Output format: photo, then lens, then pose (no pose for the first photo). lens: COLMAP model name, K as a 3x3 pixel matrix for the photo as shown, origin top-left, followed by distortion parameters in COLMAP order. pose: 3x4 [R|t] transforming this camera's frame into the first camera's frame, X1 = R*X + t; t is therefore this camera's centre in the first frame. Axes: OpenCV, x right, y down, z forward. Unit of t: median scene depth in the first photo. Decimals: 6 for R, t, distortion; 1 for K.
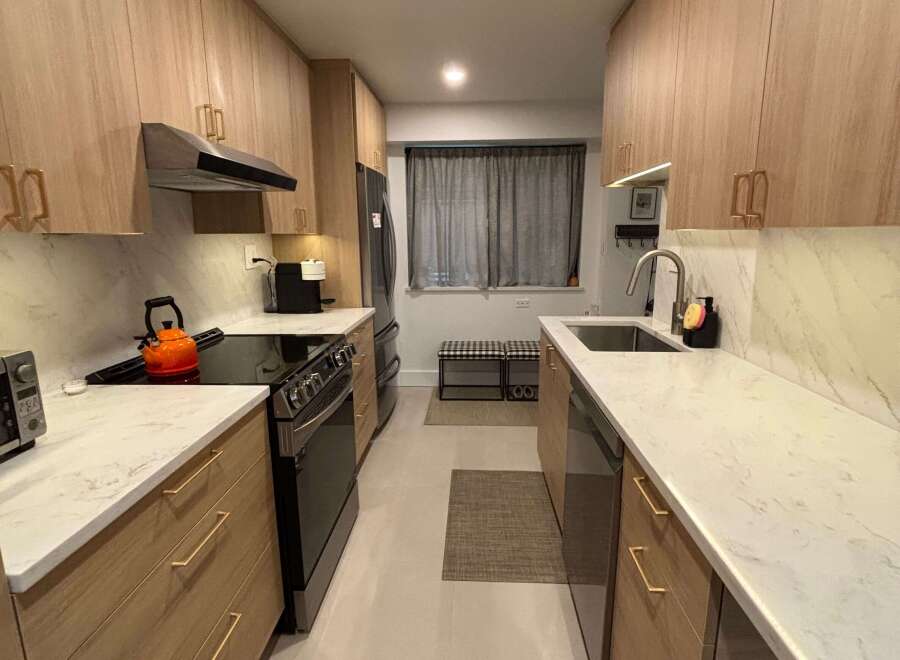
lens RADIAL K [[490.1, 0, 448.1], [0, 490.1, 331.2], [0, 0, 1]] dist [0.033432, -0.007659]
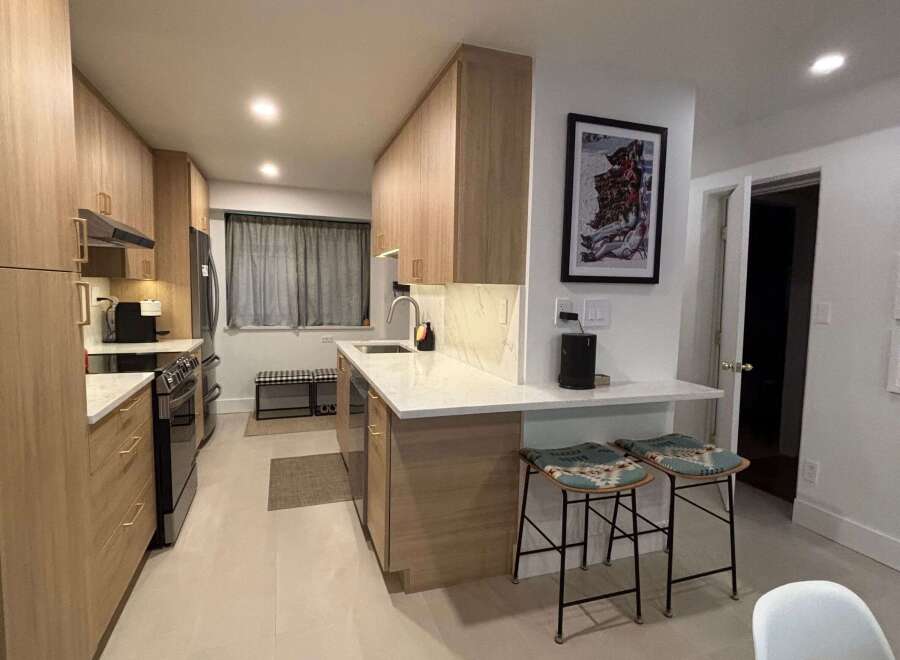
lens RADIAL K [[490.1, 0, 448.9], [0, 490.1, 329.5], [0, 0, 1]] dist [0.033432, -0.007659]
pose [[0.928661, -0.005653, 0.370886, -0.035267], [0.046719, 0.993704, -0.101832, 0.086642], [-0.367975, 0.111894, 0.923079, -0.401102]]
